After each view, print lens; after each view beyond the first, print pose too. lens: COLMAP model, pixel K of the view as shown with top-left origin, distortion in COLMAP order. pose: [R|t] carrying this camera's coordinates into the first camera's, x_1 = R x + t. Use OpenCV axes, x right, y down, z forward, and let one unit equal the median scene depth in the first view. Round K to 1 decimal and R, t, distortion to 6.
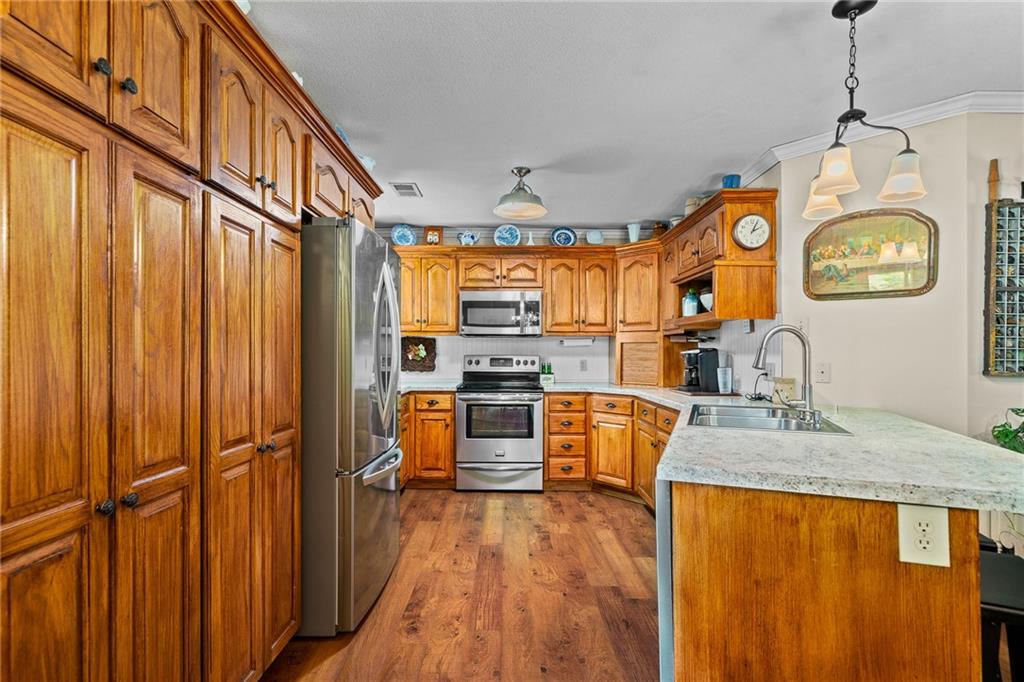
lens RADIAL K [[465.0, 0, 507.4], [0, 465.0, 353.8], [0, 0, 1]] dist [-0.004051, 0.002965]
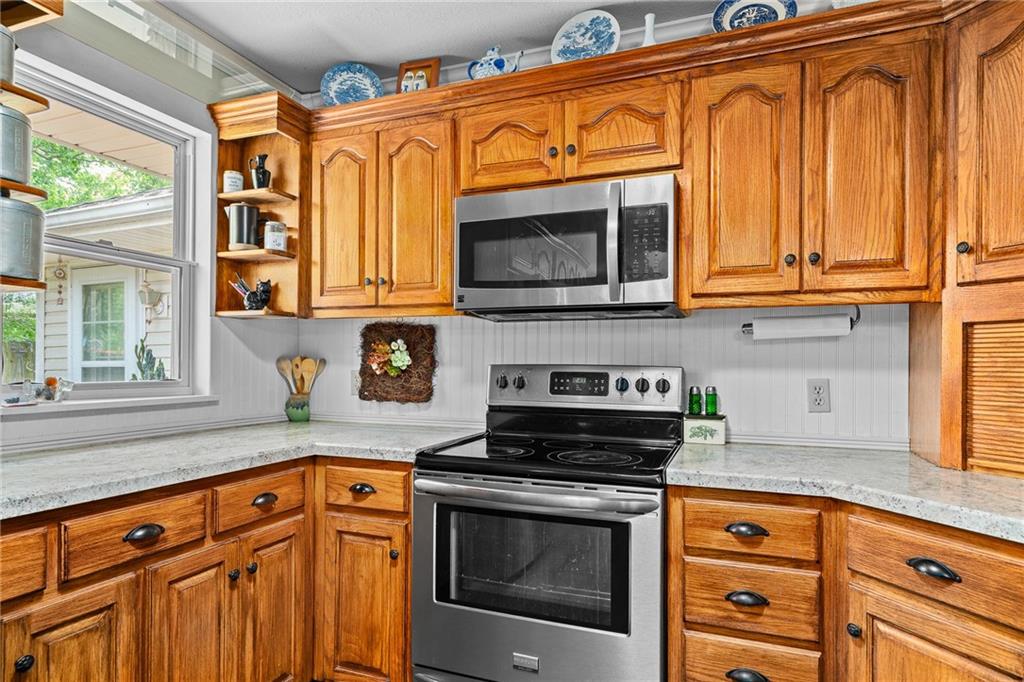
lens RADIAL K [[546.6, 0, 518.4], [0, 546.6, 367.8], [0, 0, 1]] dist [0.001630, 0.002208]
pose [[0.938530, 0.005031, -0.345162, 0.110548], [-0.003604, 0.999982, 0.004775, 0.003448], [0.345180, -0.003237, 0.938531, 0.627988]]
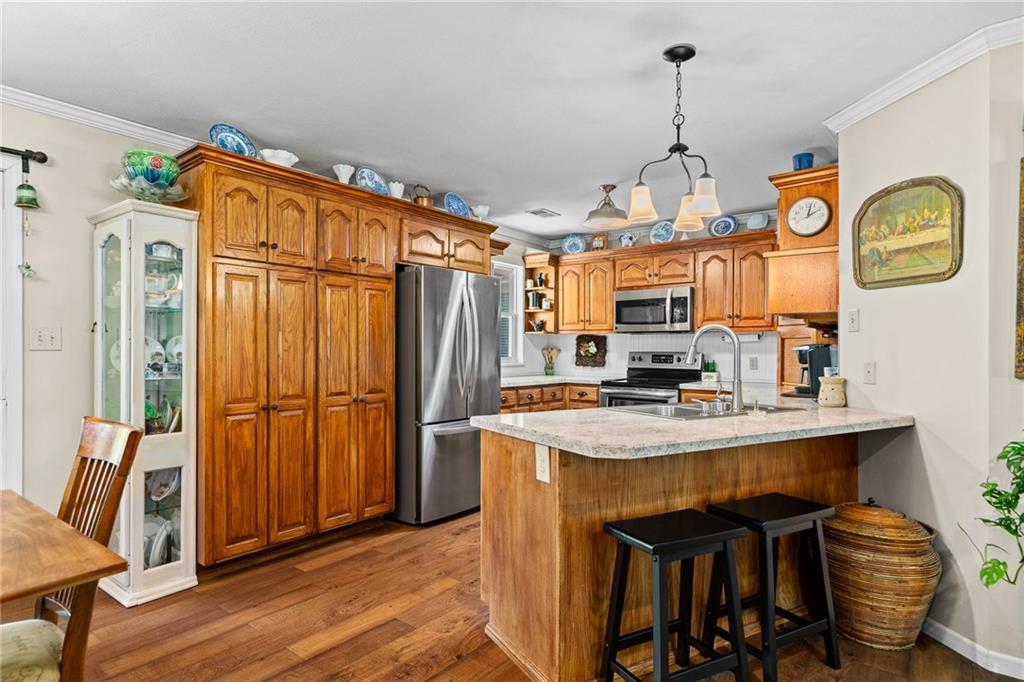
lens RADIAL K [[546.6, 0, 509.4], [0, 546.6, 350.4], [0, 0, 1]] dist [0.001630, 0.002208]
pose [[0.788071, 0.000690, -0.615584, 0.509774], [-0.000667, 1.000000, 0.000266, -0.000128], [0.615584, 0.000201, 0.788071, -0.144485]]
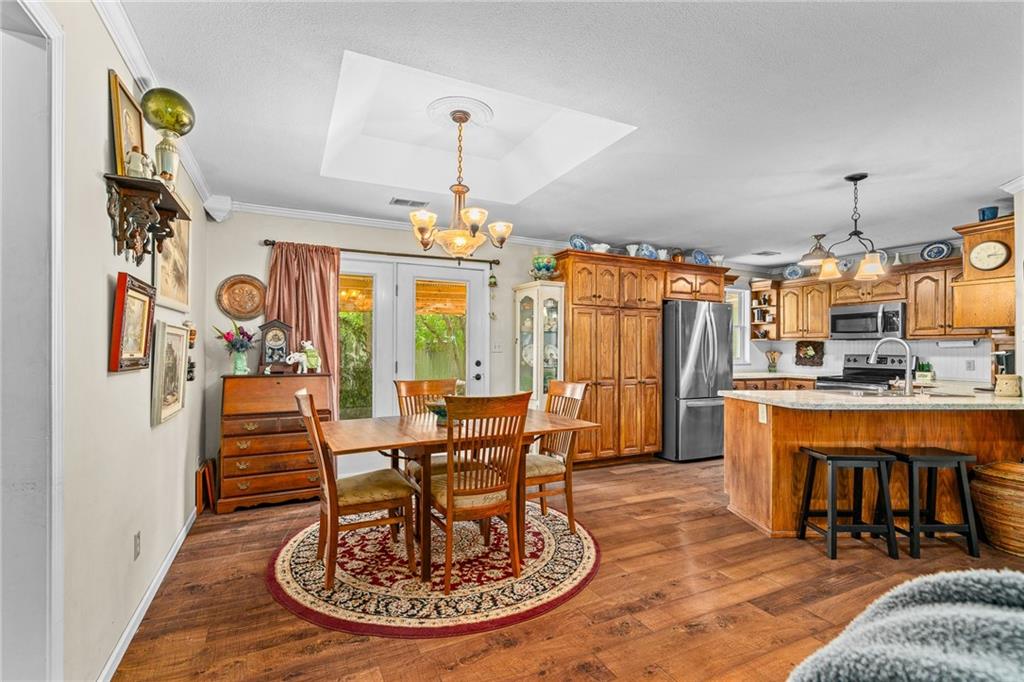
lens RADIAL K [[465.0, 0, 507.9], [0, 465.0, 346.8], [0, 0, 1]] dist [-0.004051, 0.002965]
pose [[0.439577, -0.005600, -0.898187, 0.751771], [-0.004513, 0.999954, -0.008443, -0.004016], [0.898193, 0.007765, 0.439532, -0.477881]]
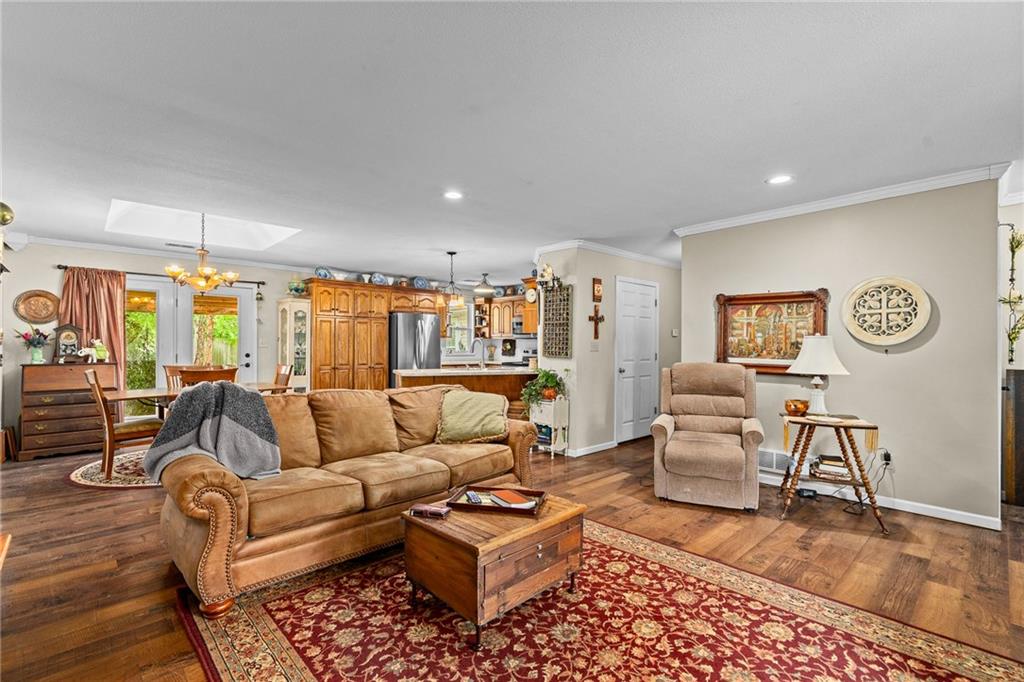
lens RADIAL K [[465.0, 0, 508.9], [0, 465.0, 345.2], [0, 0, 1]] dist [-0.004051, 0.002965]
pose [[0.684885, 0.000434, -0.728651, 1.509421], [-0.002889, 0.999994, -0.002120, -0.006364], [0.728645, 0.003557, 0.684882, -0.479141]]
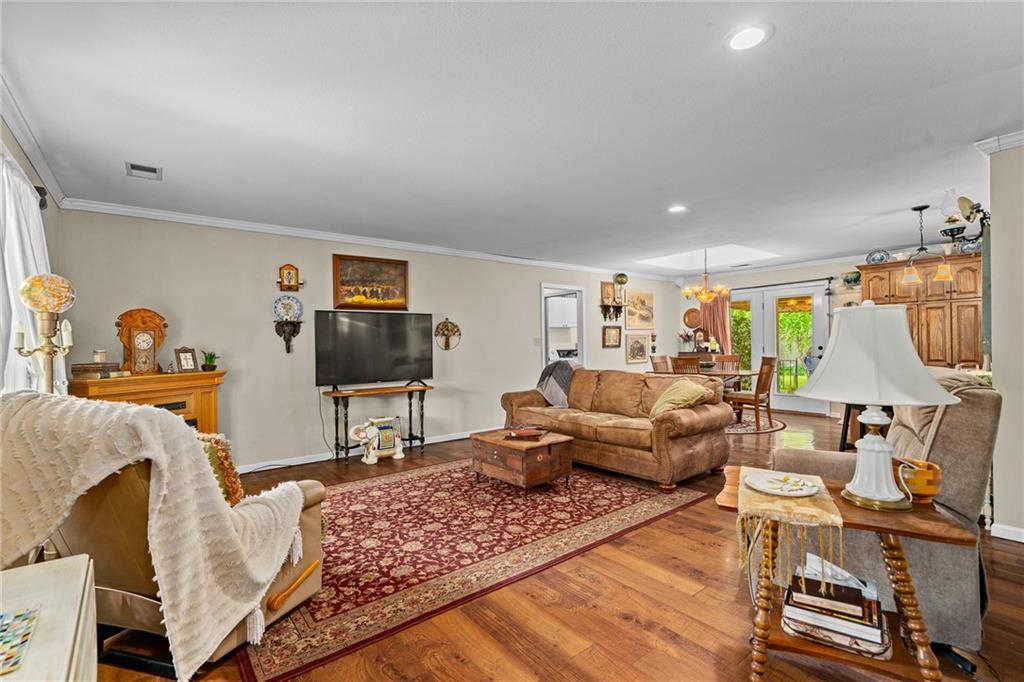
lens RADIAL K [[465.0, 0, 502.9], [0, 465.0, 345.3], [0, 0, 1]] dist [-0.004051, 0.002965]
pose [[-0.791198, 0.014128, -0.611397, 1.722552], [0.015404, 0.999876, 0.003171, -0.005108], [0.611366, -0.006909, -0.791318, 0.660915]]
